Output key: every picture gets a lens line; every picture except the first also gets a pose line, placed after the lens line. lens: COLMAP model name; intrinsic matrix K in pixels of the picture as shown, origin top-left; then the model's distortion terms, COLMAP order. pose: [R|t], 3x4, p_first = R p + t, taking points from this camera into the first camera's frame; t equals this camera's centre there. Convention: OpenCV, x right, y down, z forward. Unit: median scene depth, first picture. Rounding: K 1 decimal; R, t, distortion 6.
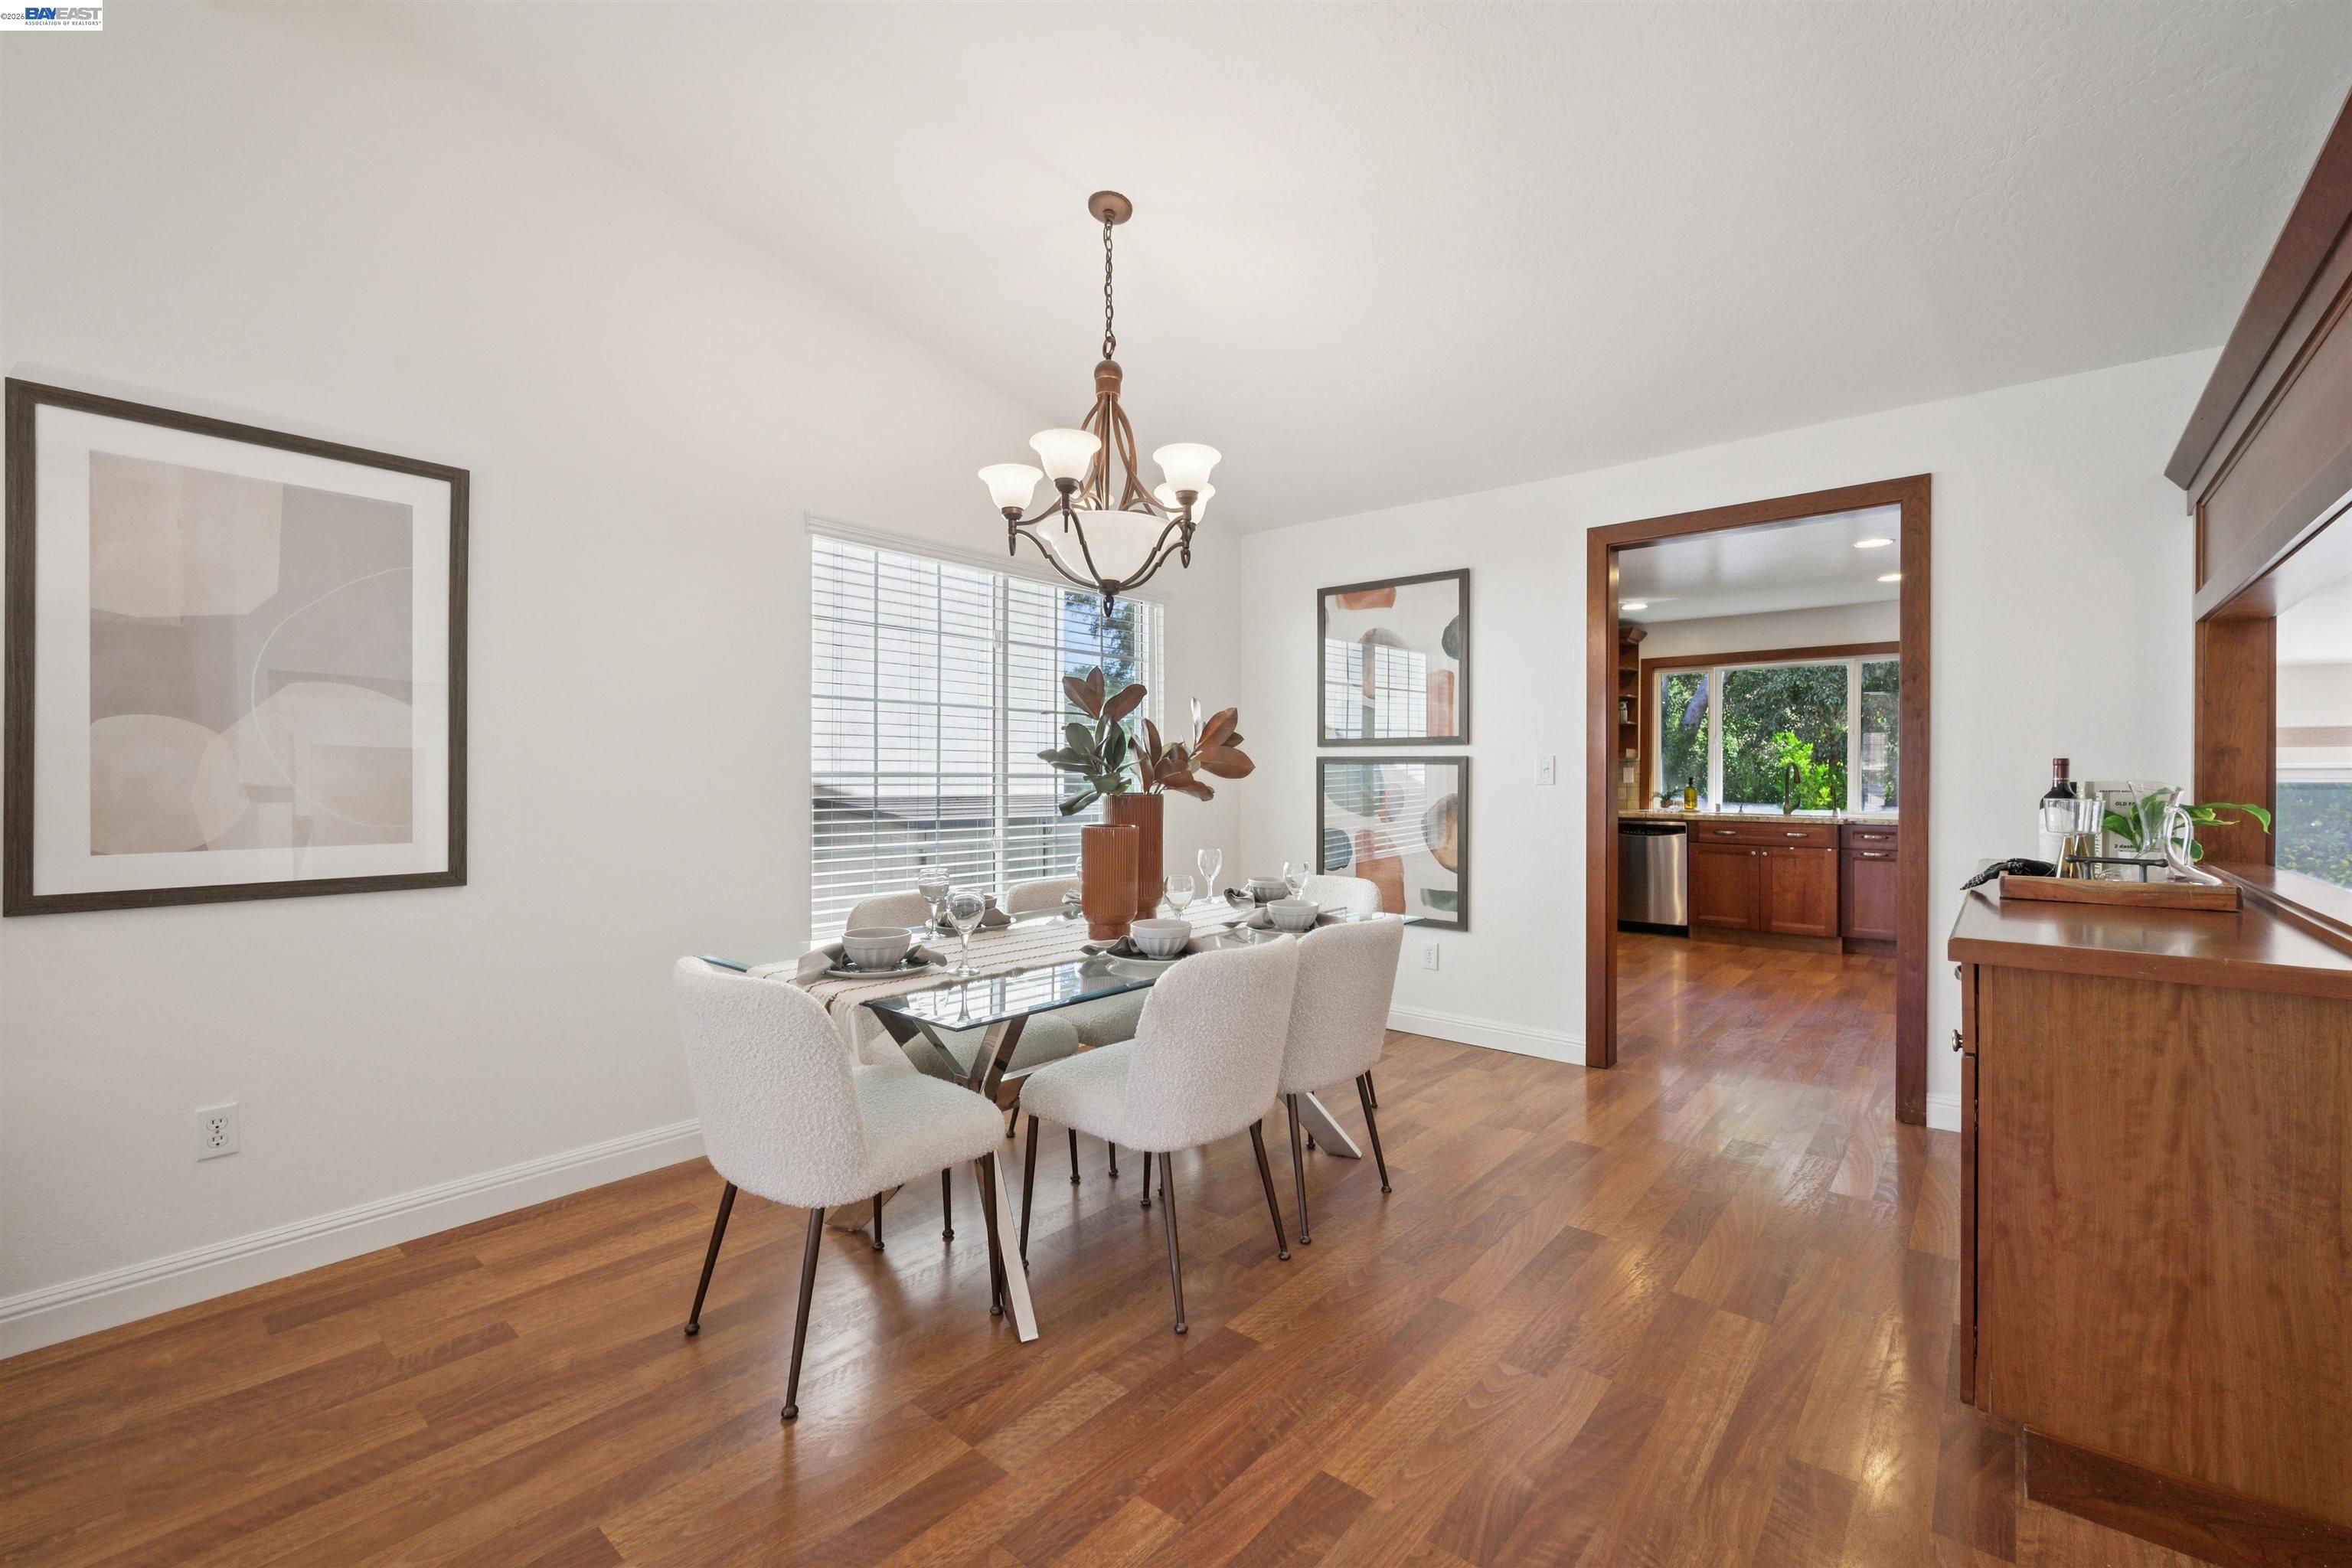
lens RADIAL K [[977.4, 0, 1176.0], [0, 977.4, 784.0], [0, 0, 1]] dist [-0.003331, -0.000374]
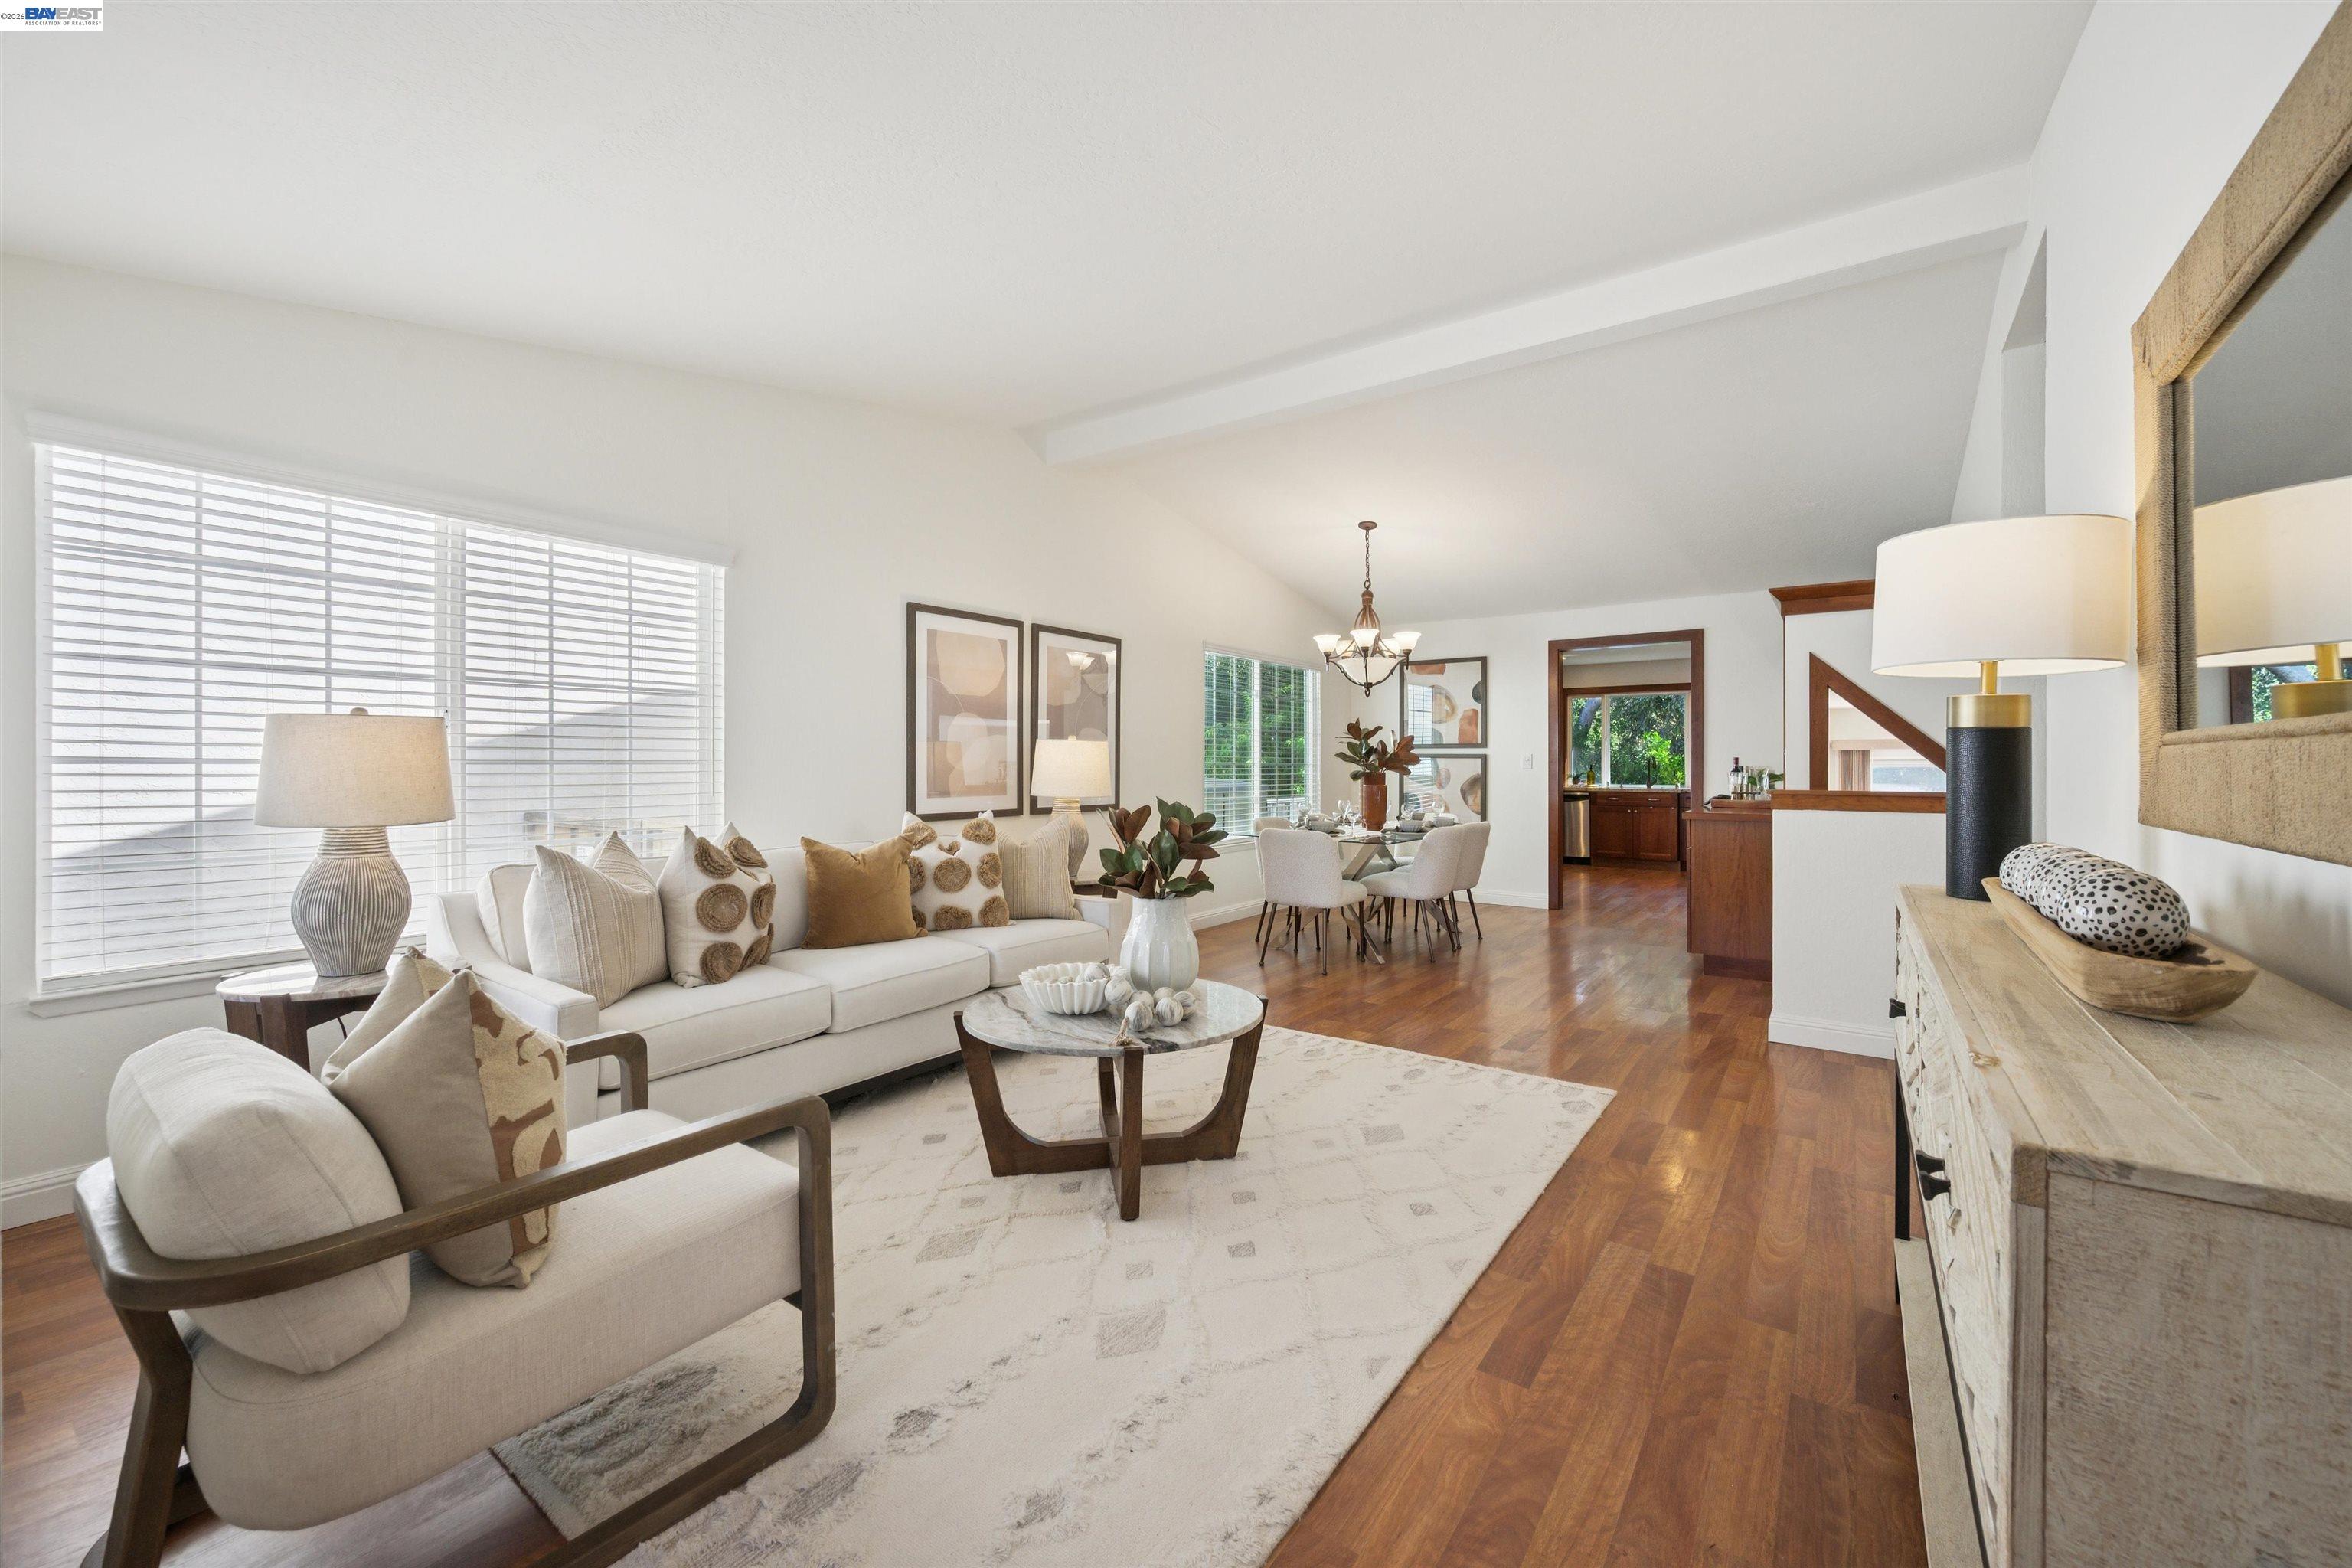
lens RADIAL K [[938.9, 0, 1180.9], [0, 938.9, 766.1], [0, 0, 1]] dist [-0.001689, -0.000265]
pose [[0.996239, -0.001703, 0.086630, -0.446766], [0.002207, 0.999981, -0.005721, 0.004702], [-0.086619, 0.005891, 0.996224, -0.766356]]
